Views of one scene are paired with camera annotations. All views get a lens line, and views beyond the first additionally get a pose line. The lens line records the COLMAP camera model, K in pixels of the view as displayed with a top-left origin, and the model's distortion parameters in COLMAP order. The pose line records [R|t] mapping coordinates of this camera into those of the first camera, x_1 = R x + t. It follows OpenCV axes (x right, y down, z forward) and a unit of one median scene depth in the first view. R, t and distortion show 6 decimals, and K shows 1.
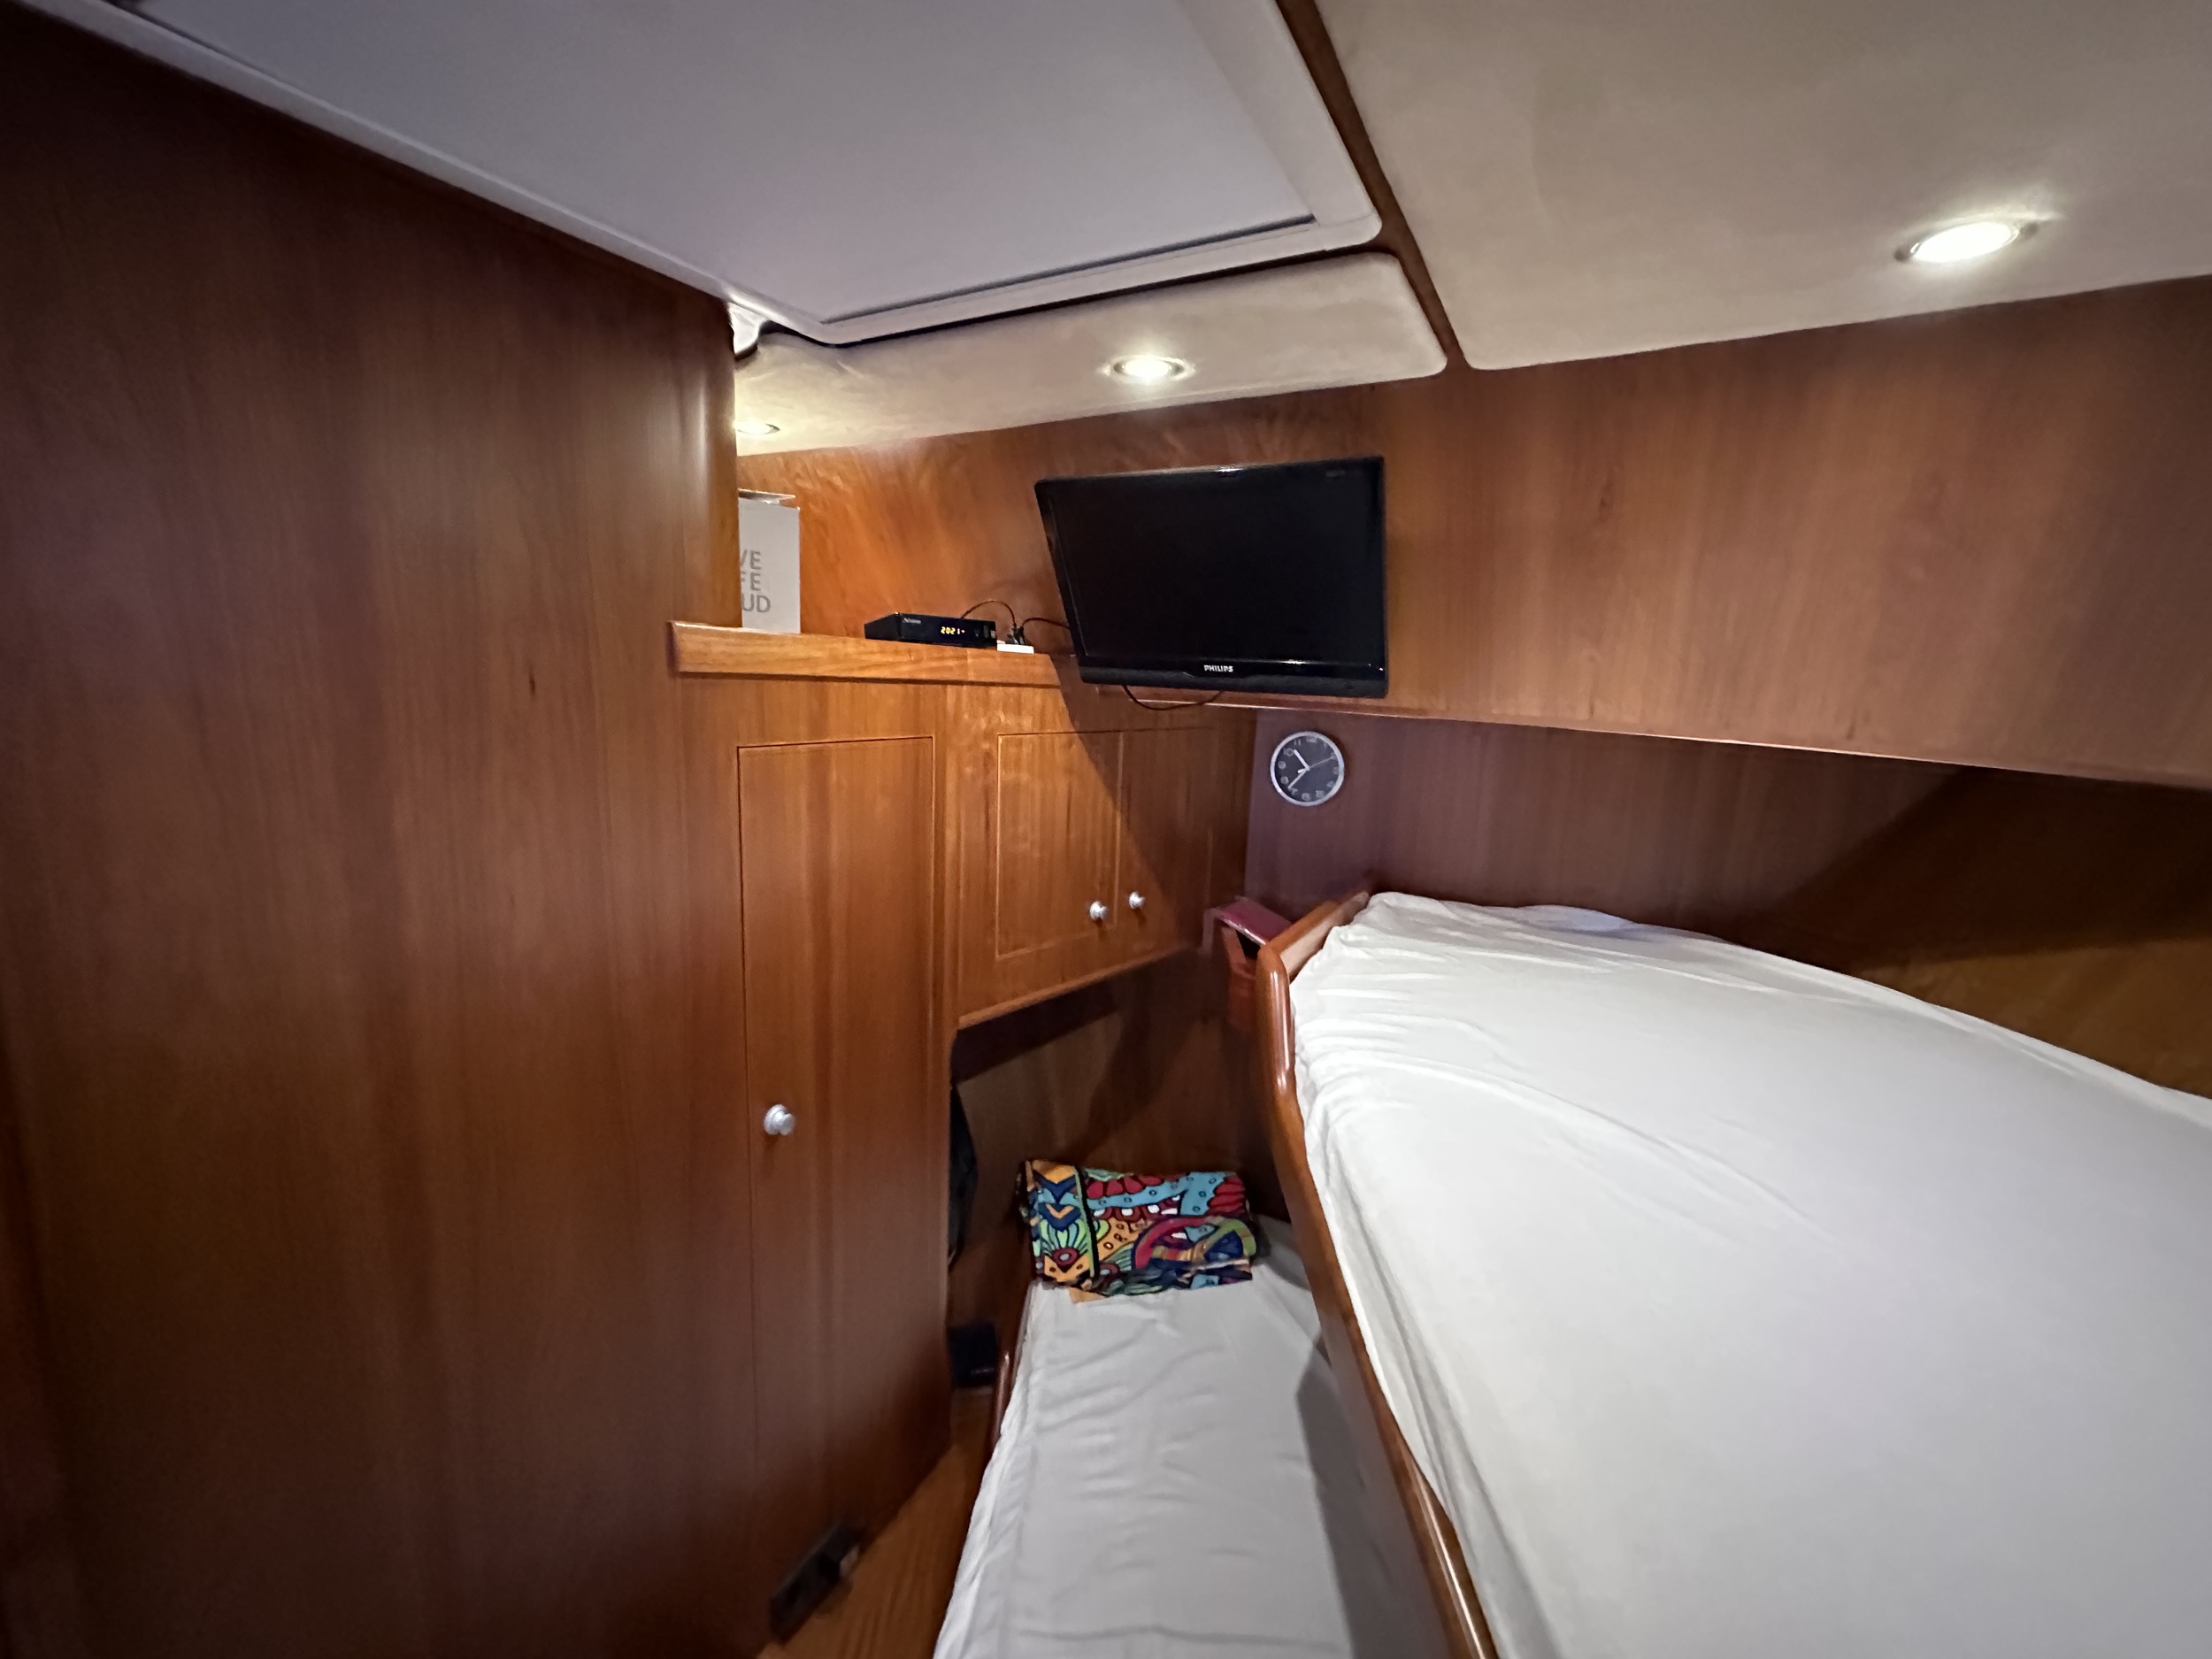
lens RADIAL K [[889.3, 0, 1107.1], [0, 889.3, 831.9], [0, 0, 1]] dist [-0.003221, -0.000013]
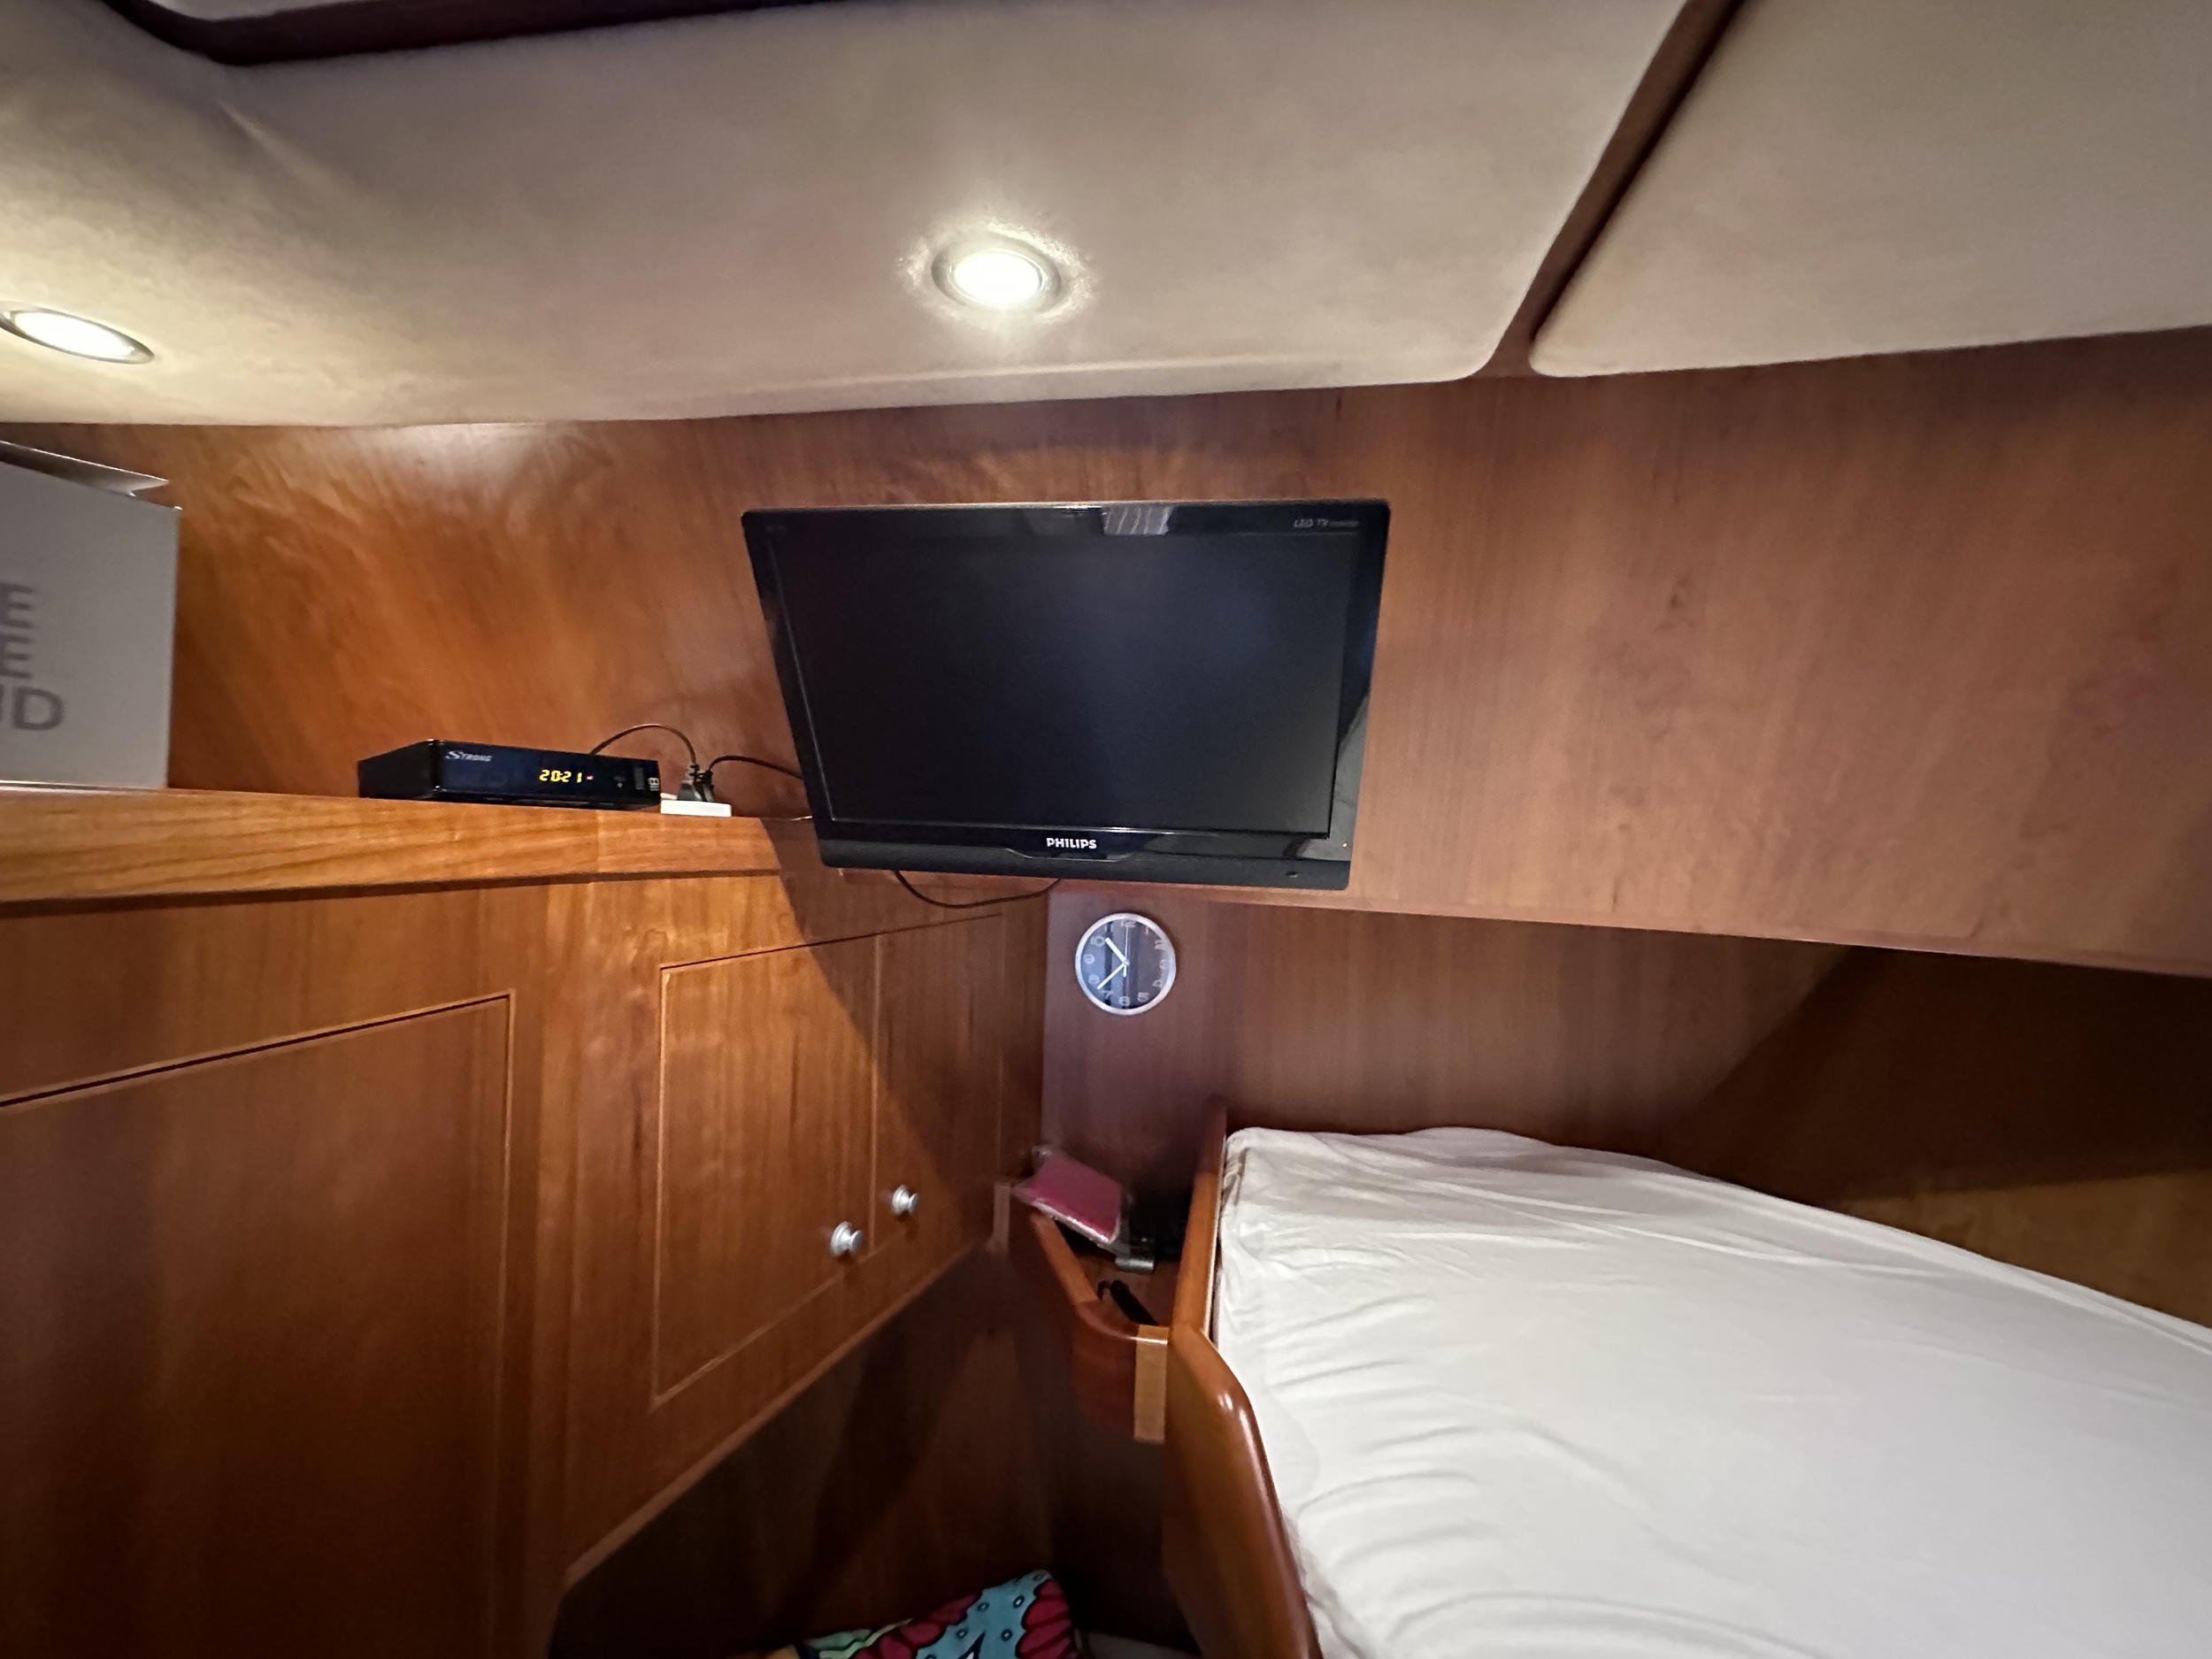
lens RADIAL K [[889.3, 0, 1107.1], [0, 889.3, 831.9], [0, 0, 1]] dist [-0.003221, -0.000013]
pose [[0.939816, -0.010543, 0.341518, -0.051119], [0.064427, 0.987062, -0.146826, -0.091431], [-0.335551, 0.159993, 0.928336, 0.389624]]
